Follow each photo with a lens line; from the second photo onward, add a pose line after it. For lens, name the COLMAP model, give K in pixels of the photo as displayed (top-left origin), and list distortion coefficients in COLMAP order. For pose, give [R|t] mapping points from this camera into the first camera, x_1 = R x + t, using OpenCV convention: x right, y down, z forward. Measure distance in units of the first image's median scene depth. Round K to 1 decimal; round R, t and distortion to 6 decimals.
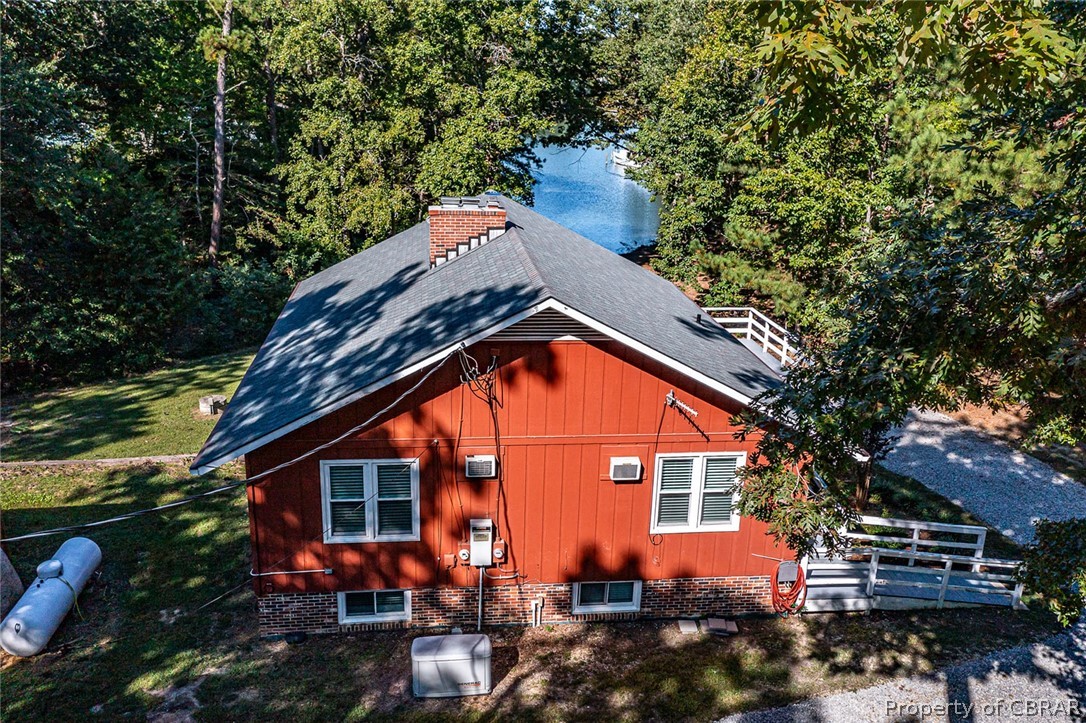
lens RADIAL K [[878.4, 0, 543.0], [0, 878.4, 361.5], [0, 0, 1]] dist [-0.002149, -0.001217]
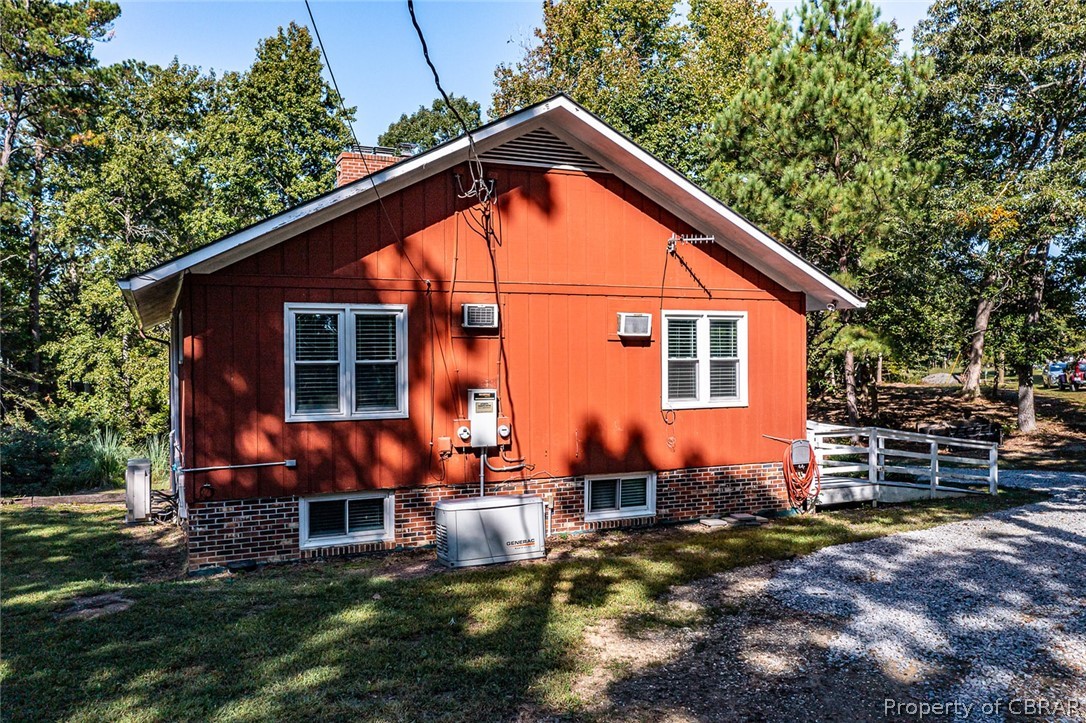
lens RADIAL K [[842.9, 0, 543.0], [0, 842.9, 361.5], [0, 0, 1]] dist [-0.017430, -0.002371]
pose [[0.956669, -0.041540, 0.288199, -0.237037], [0.122176, 0.955695, -0.267807, 0.368328], [-0.264305, 0.291414, 0.919359, 0.250729]]
